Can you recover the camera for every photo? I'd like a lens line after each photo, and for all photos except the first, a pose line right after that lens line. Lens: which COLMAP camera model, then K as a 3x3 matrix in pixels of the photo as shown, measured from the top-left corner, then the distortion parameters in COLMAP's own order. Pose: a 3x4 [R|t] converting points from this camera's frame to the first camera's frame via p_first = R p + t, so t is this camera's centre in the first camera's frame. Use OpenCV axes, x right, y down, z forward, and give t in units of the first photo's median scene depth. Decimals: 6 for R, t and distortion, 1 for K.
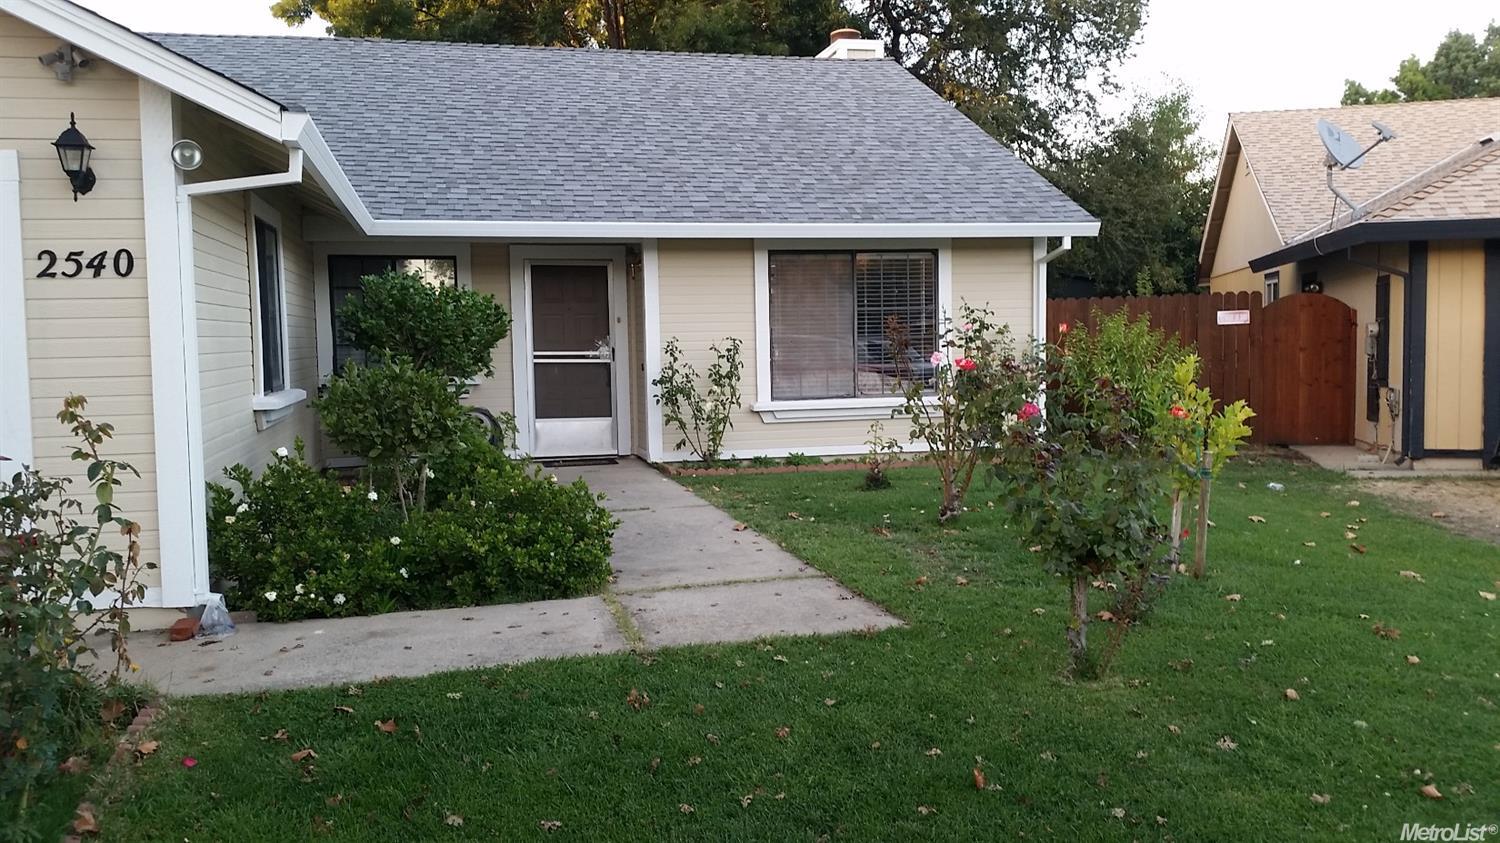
lens RADIAL K [[1207.4, 0, 729.2], [0, 1207.4, 412.0], [0, 0, 1]] dist [0.160861, -0.326123]
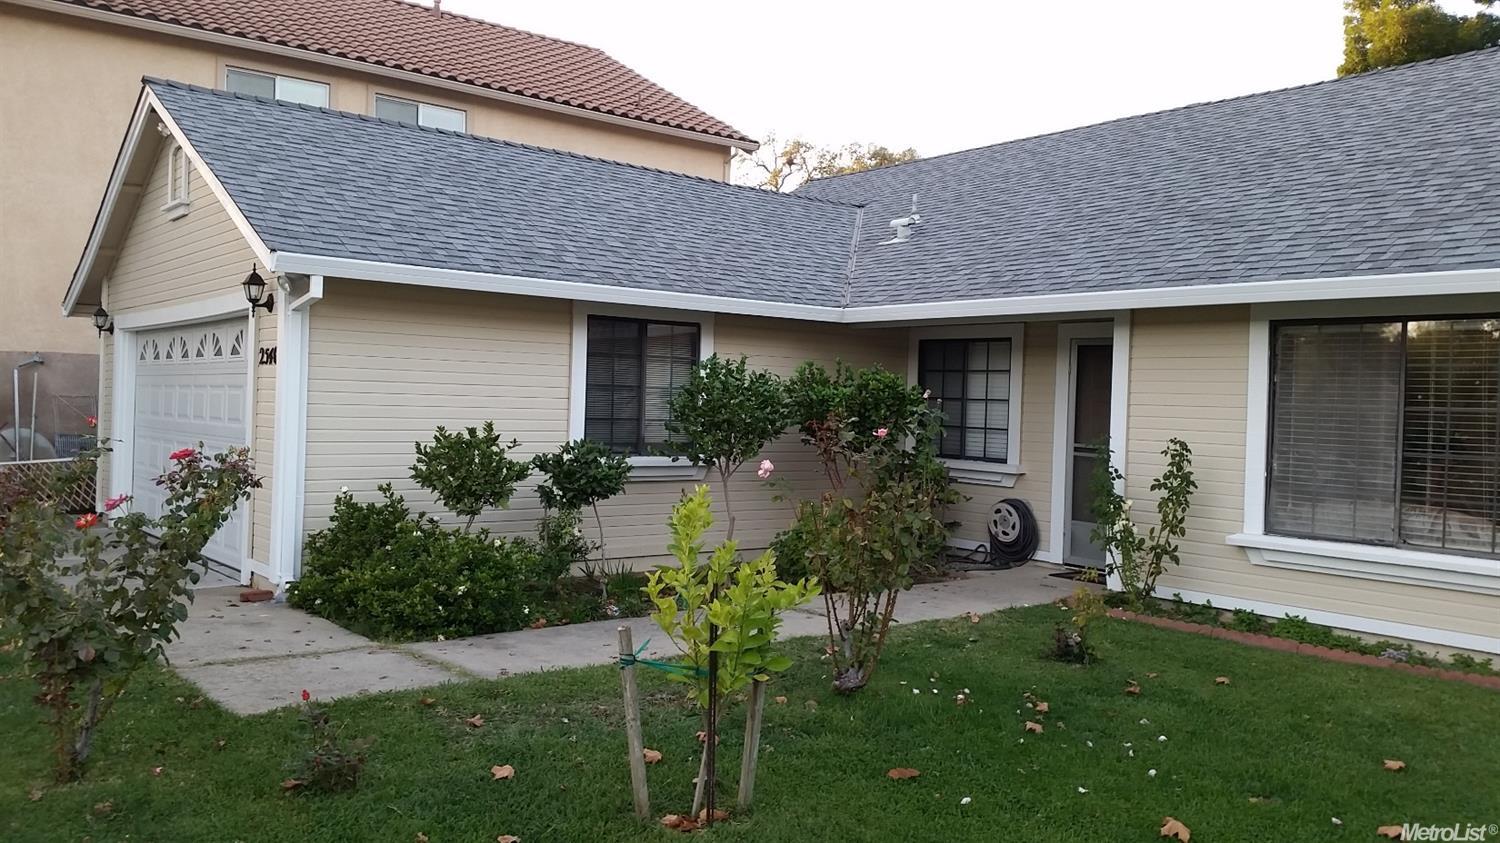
lens RADIAL K [[1207.4, 0, 729.2], [0, 1207.4, 412.0], [0, 0, 1]] dist [0.160861, -0.326123]
pose [[0.415028, 0.039118, -0.908967, 0.557682], [-0.096463, 0.995336, -0.001210, -0.049468], [0.904680, 0.088184, 0.416866, 0.422884]]
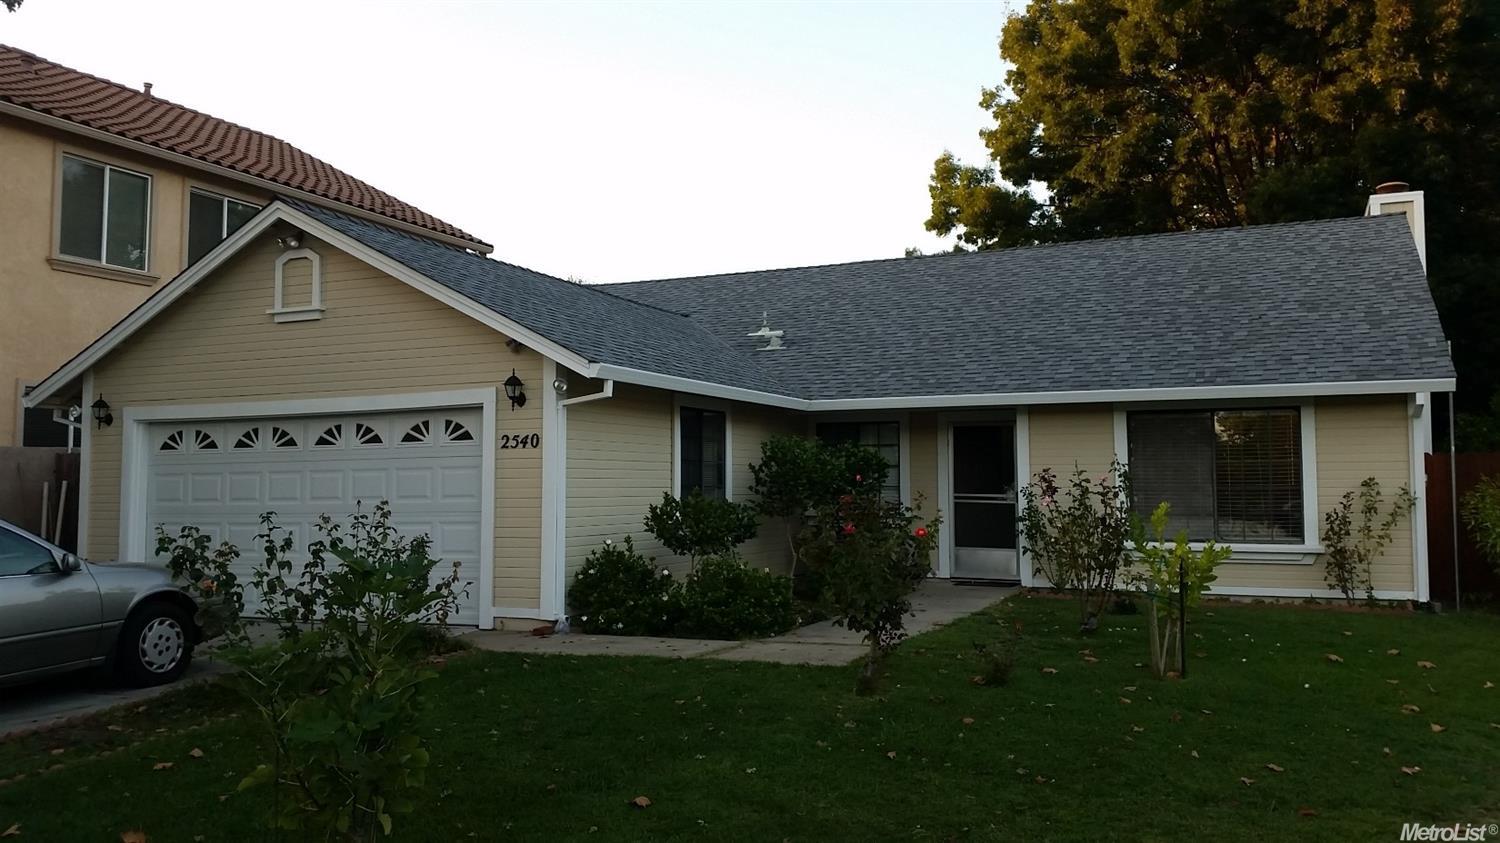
lens RADIAL K [[1207.4, 0, 729.2], [0, 1207.4, 412.0], [0, 0, 1]] dist [0.160861, -0.326123]
pose [[0.786593, -0.021868, -0.617084, 0.464260], [-0.052049, 0.993468, -0.101553, 0.007439], [0.615274, 0.111999, 0.780317, -0.163720]]
